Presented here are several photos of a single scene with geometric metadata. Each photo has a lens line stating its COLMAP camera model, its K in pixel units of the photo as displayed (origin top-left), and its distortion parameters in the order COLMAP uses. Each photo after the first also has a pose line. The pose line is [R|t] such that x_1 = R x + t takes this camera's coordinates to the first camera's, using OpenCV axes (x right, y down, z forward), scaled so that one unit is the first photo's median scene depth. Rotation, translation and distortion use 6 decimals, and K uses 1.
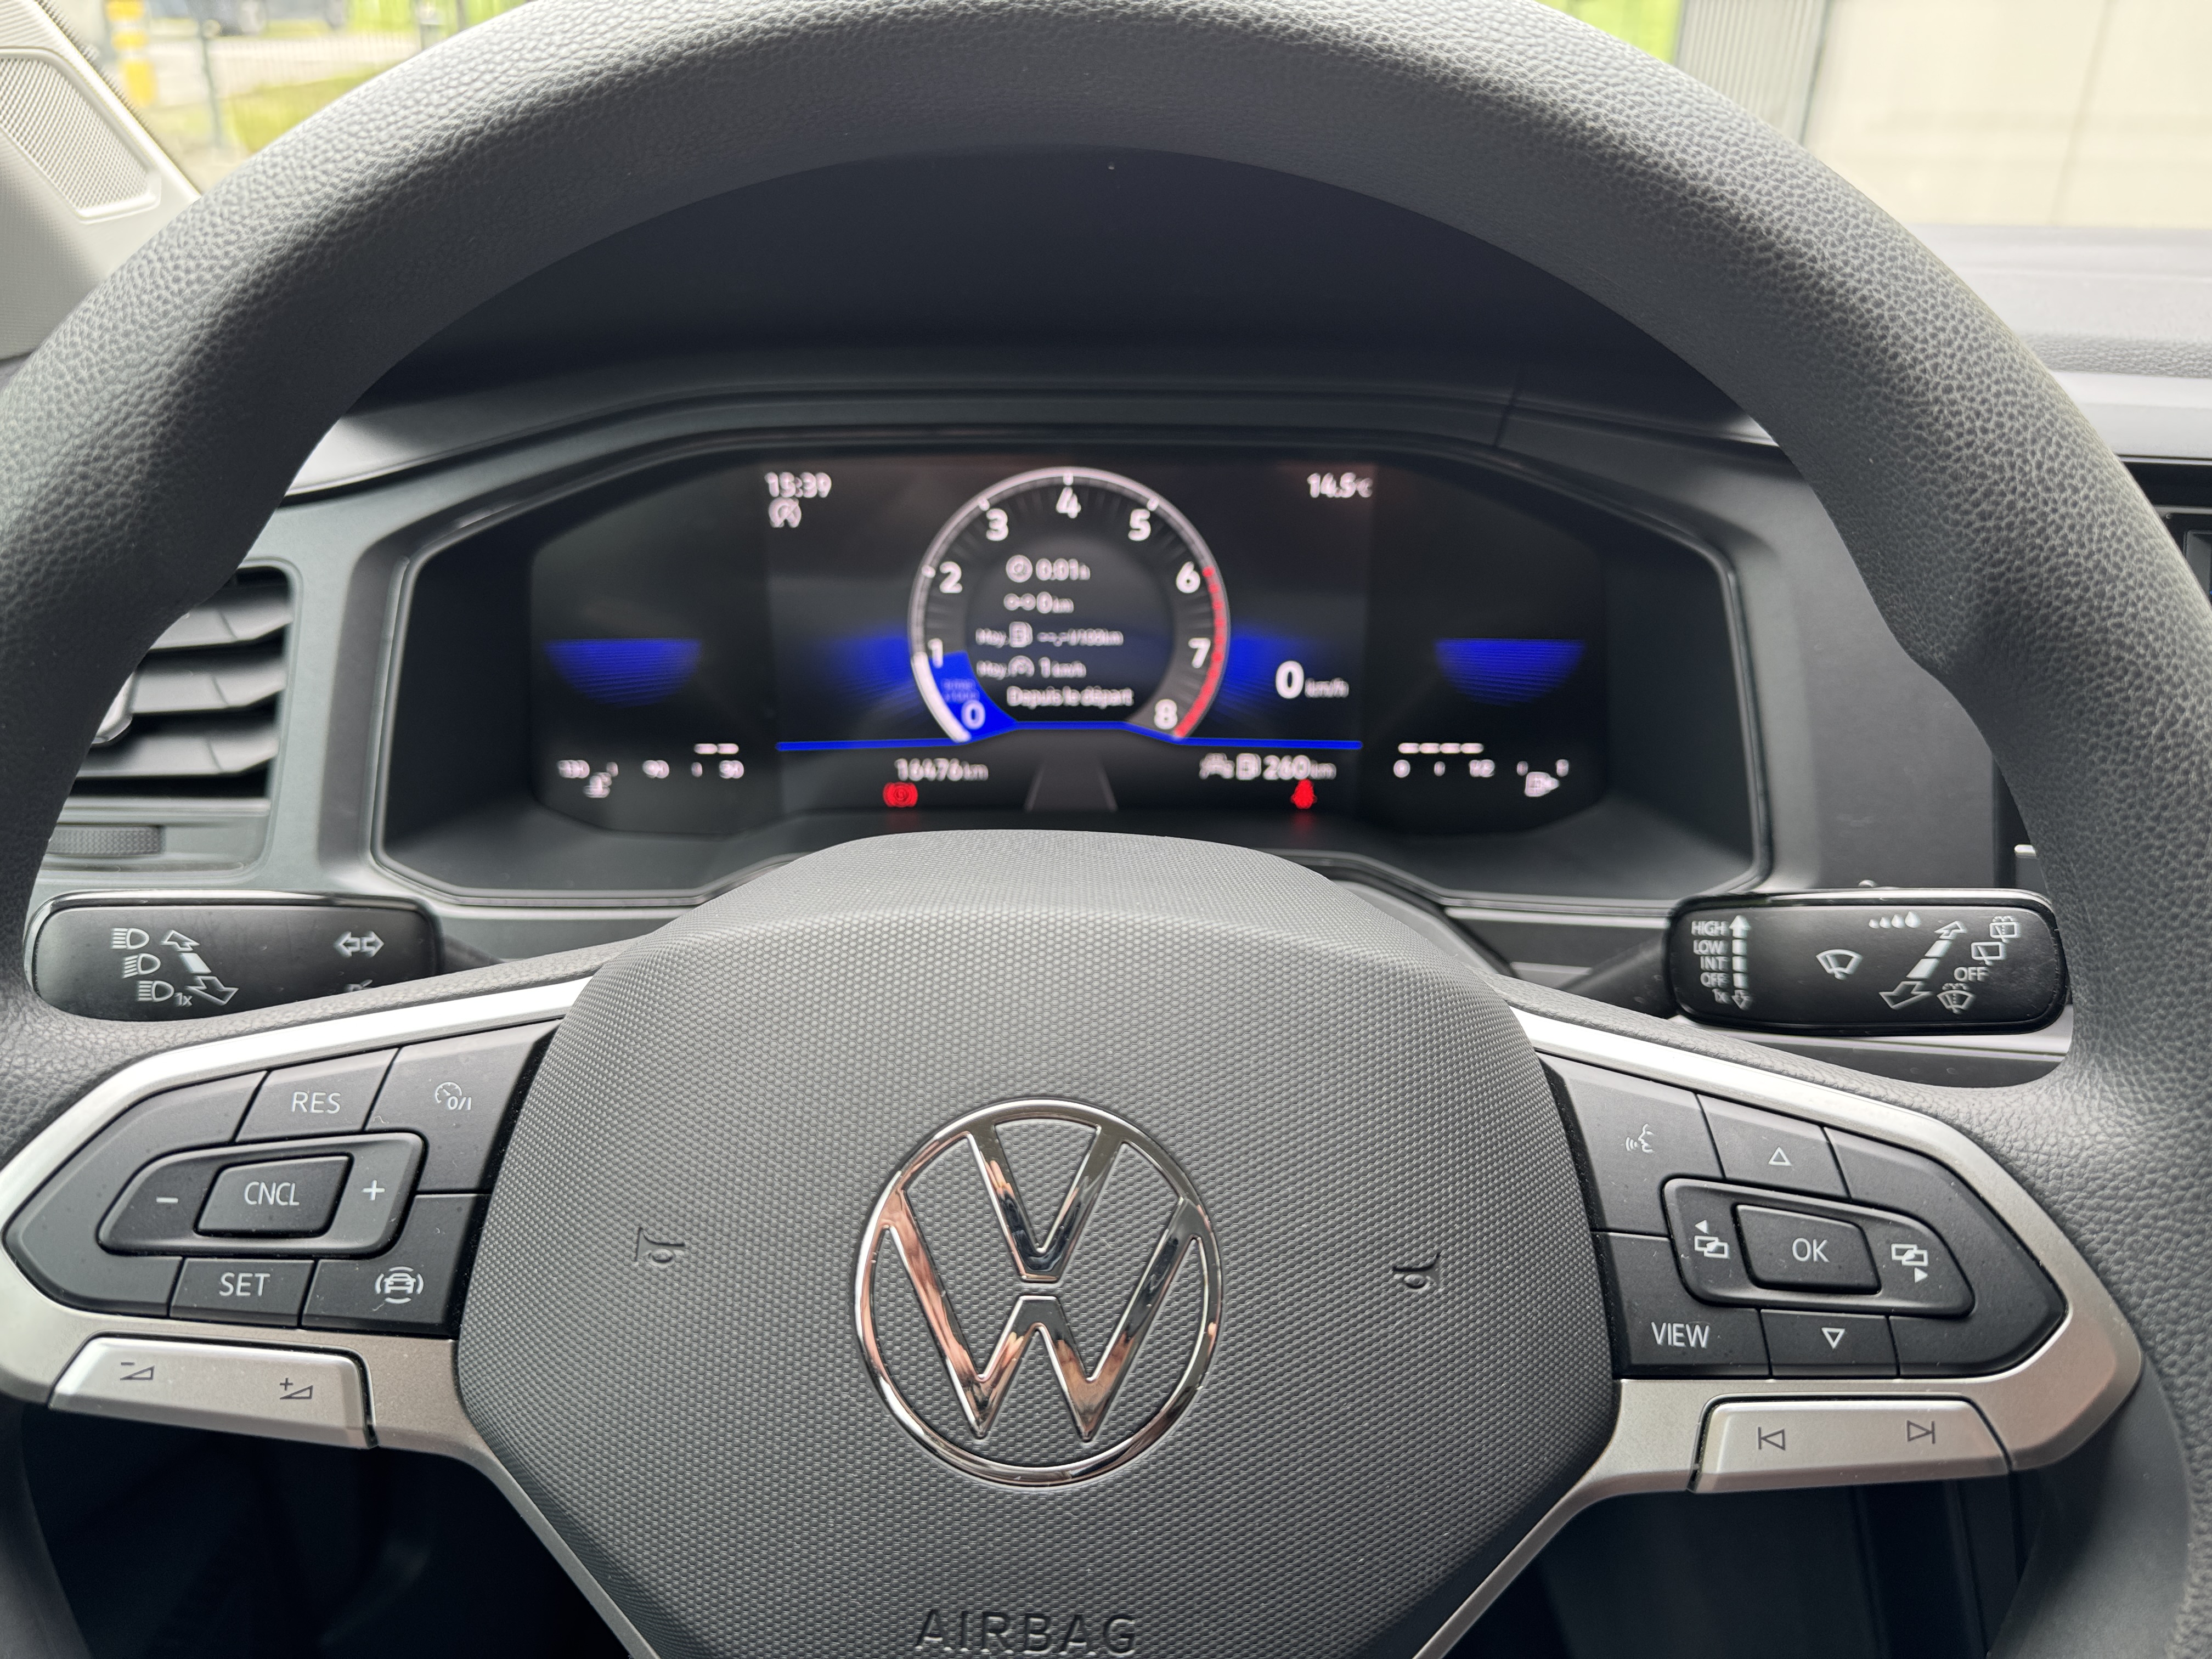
lens RADIAL K [[1649.9, 0, 1104.8], [0, 1649.9, 827.6], [0, 0, 1]] dist [-0.001279, -0.019544]
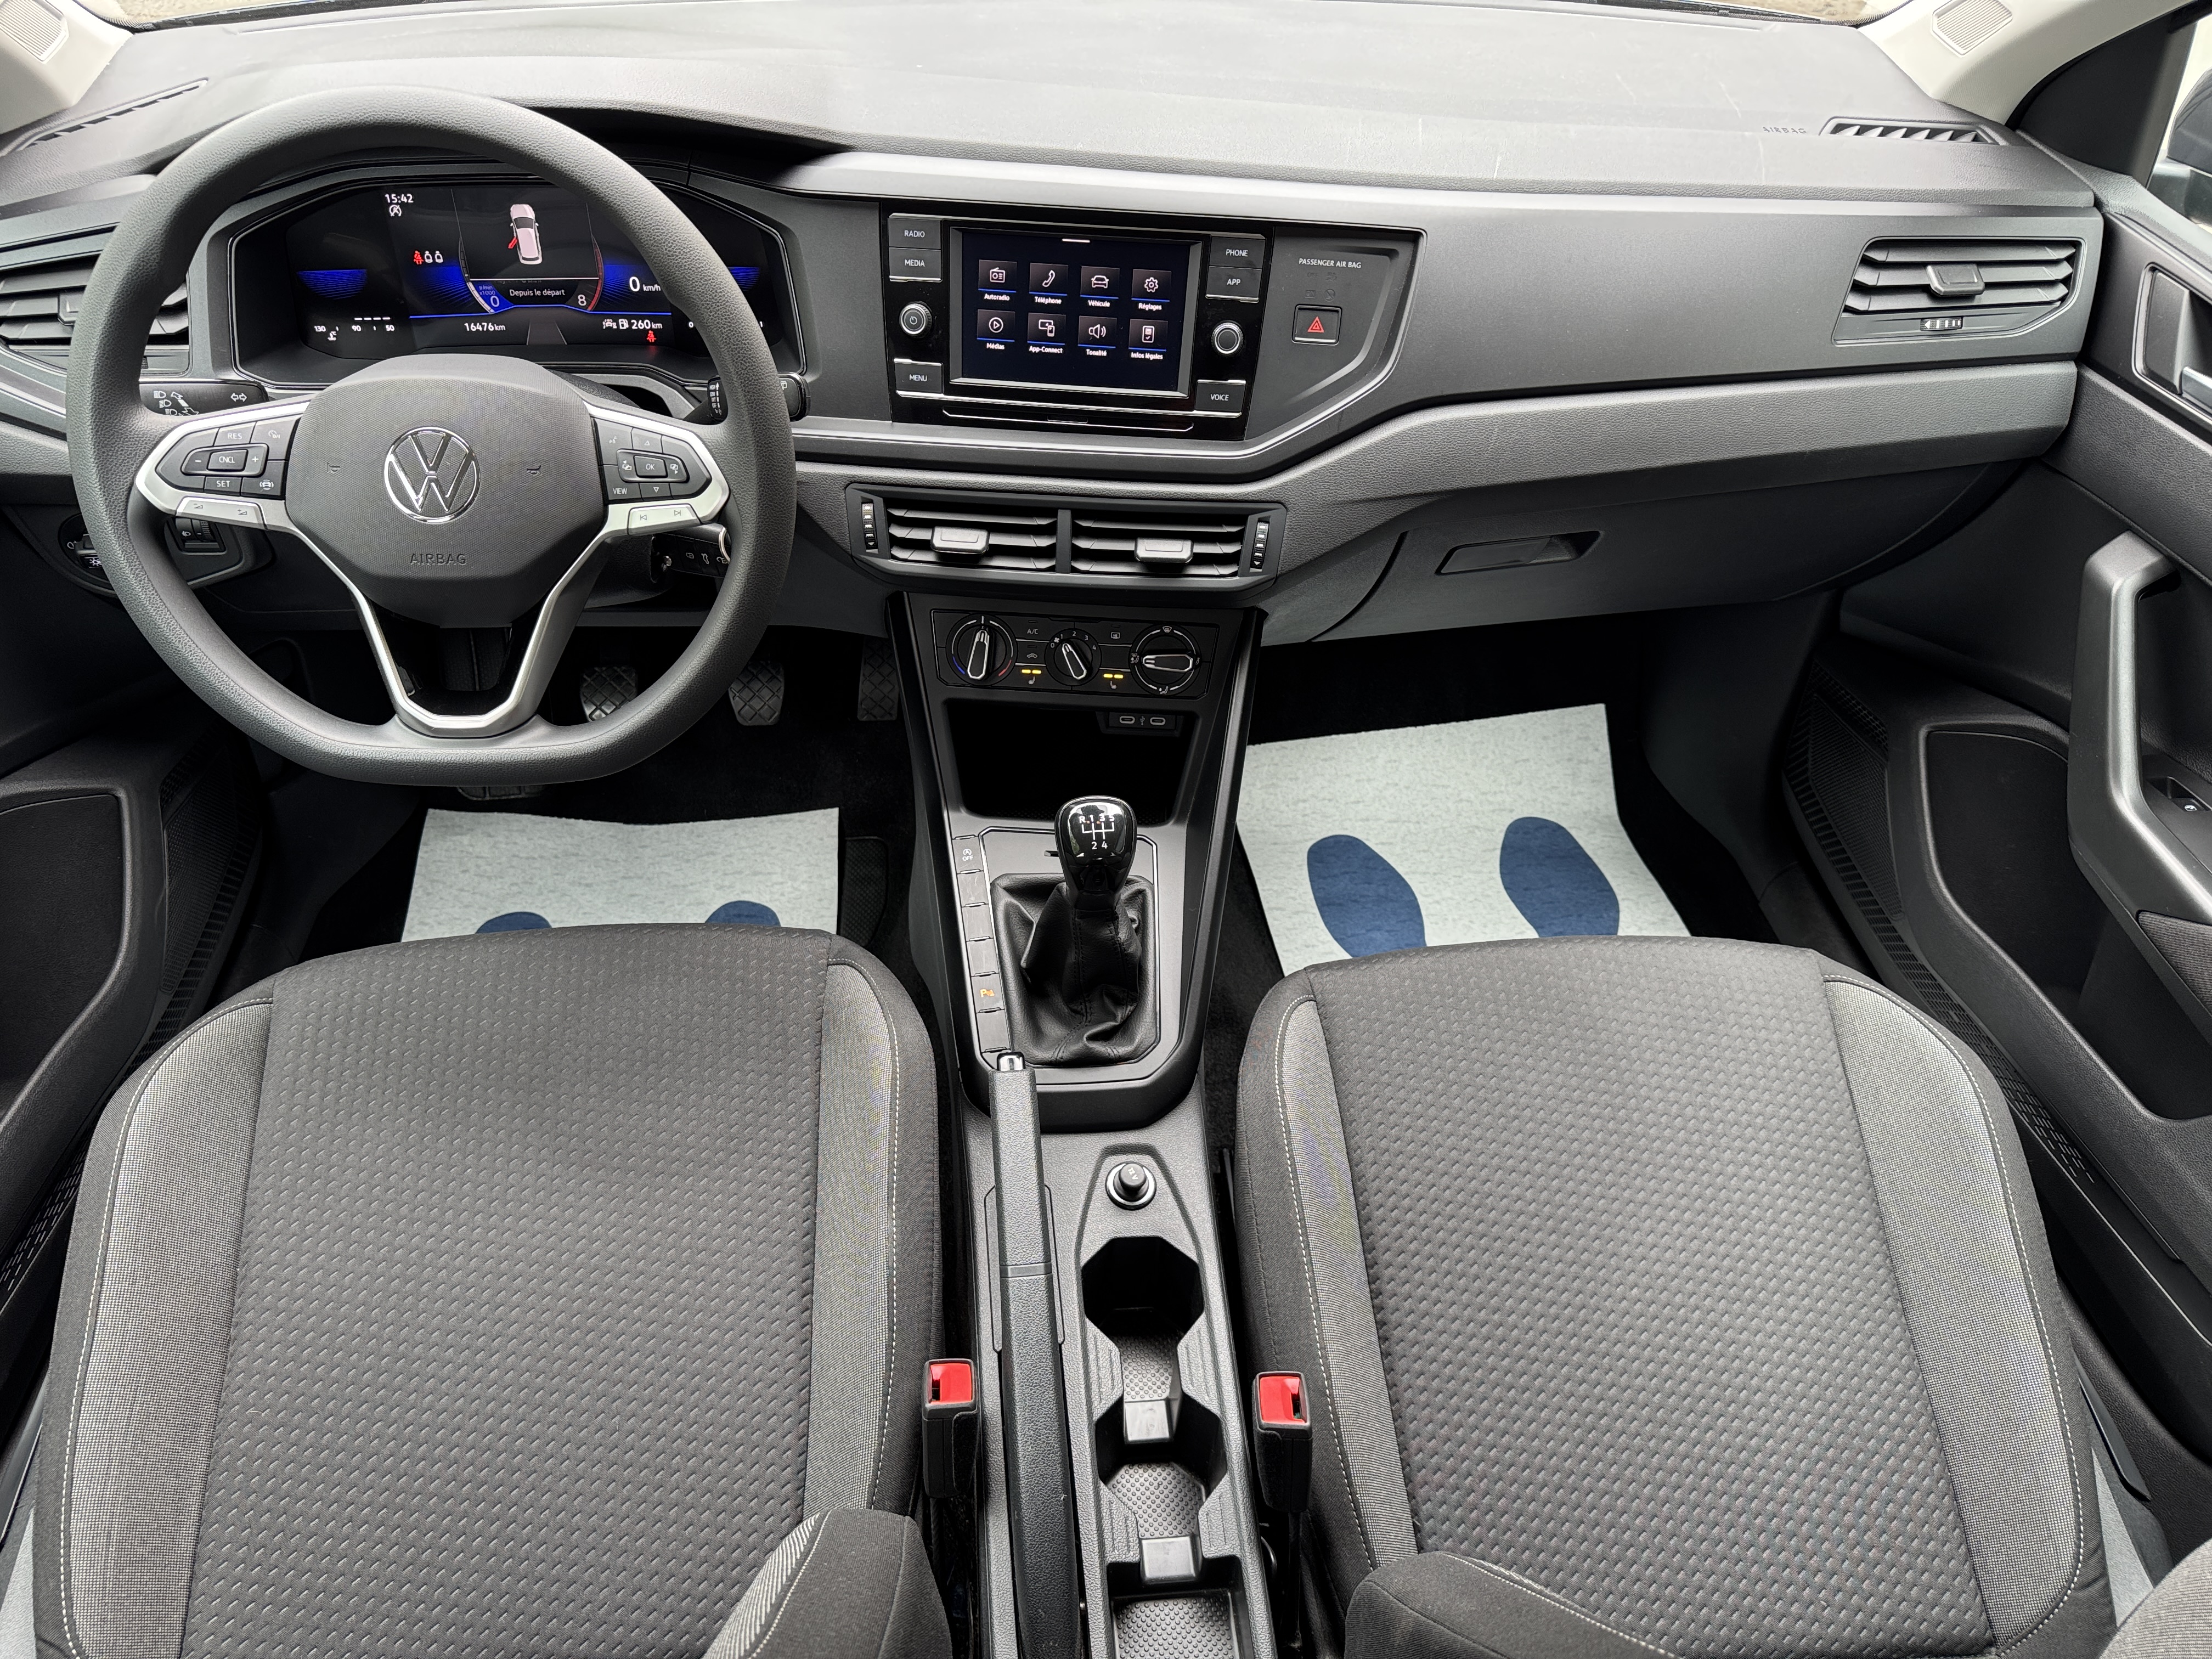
lens RADIAL K [[1649.9, 0, 1101.8], [0, 1649.9, 850.8], [0, 0, 1]] dist [-0.001279, -0.019544]
pose [[0.997715, -0.028327, 0.061336, 0.908224], [0.009524, 0.957764, 0.287398, 0.018388], [-0.066887, -0.286157, 0.955845, -2.204111]]
